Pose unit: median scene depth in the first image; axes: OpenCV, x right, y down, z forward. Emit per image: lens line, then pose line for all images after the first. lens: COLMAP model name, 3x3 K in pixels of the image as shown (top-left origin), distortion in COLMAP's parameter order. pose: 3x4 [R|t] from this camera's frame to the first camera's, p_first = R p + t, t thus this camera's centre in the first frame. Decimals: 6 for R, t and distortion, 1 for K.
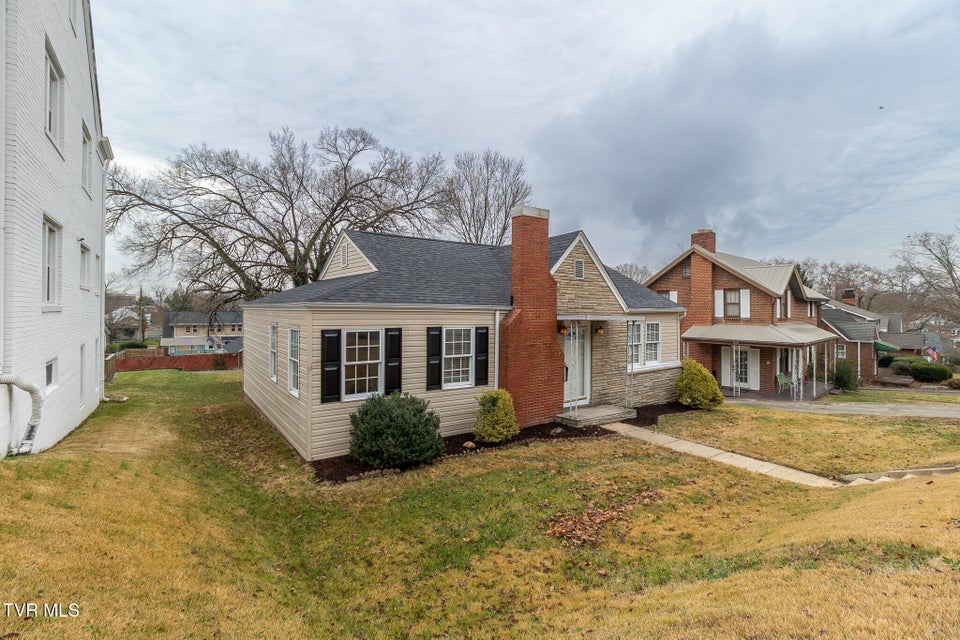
lens RADIAL K [[438.1, 0, 480.6], [0, 438.1, 312.1], [0, 0, 1]] dist [0.004125, -0.000366]
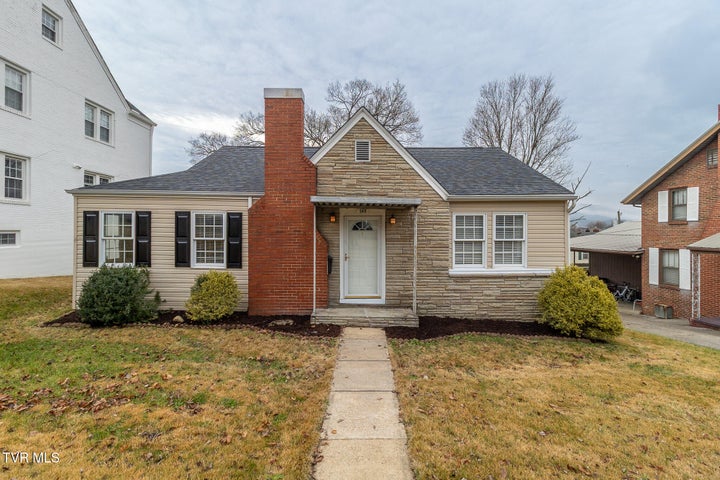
lens RADIAL K [[328.6, 0, 359.3], [0, 328.6, 233.3], [0, 0, 1]] dist [0.004125, -0.000366]
pose [[0.827308, 0.007074, -0.561703, 0.633777], [-0.005802, 0.999975, 0.004049, 0.071486], [0.561718, -0.000091, 0.827329, 0.471792]]
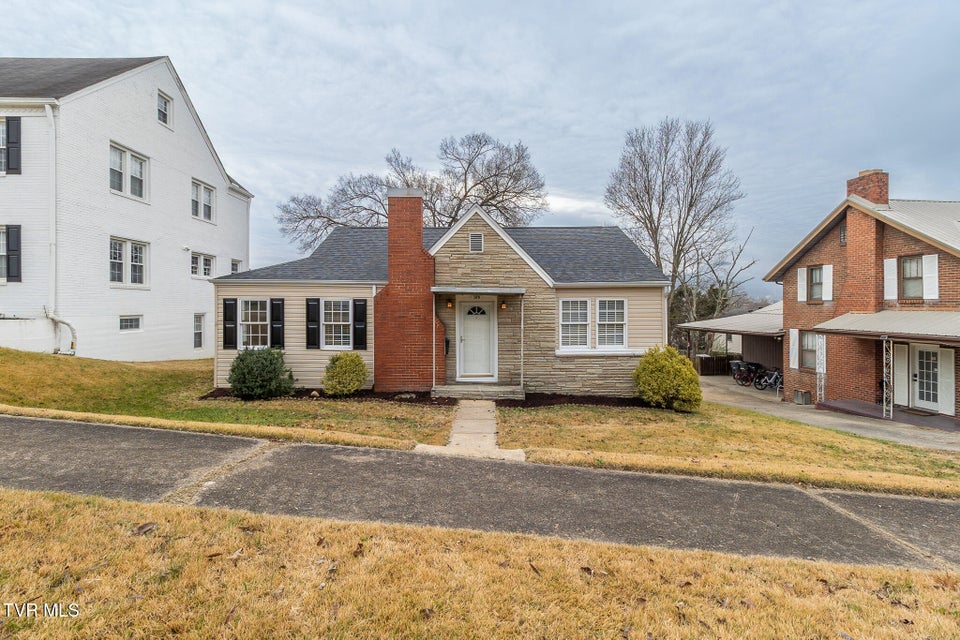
lens RADIAL K [[438.1, 0, 479.7], [0, 438.1, 315.9], [0, 0, 1]] dist [0.004125, -0.000366]
pose [[0.825636, 0.010672, -0.564102, 0.835097], [-0.001387, 0.999856, 0.016886, 0.052786], [0.564202, -0.013159, 0.825532, 0.206489]]
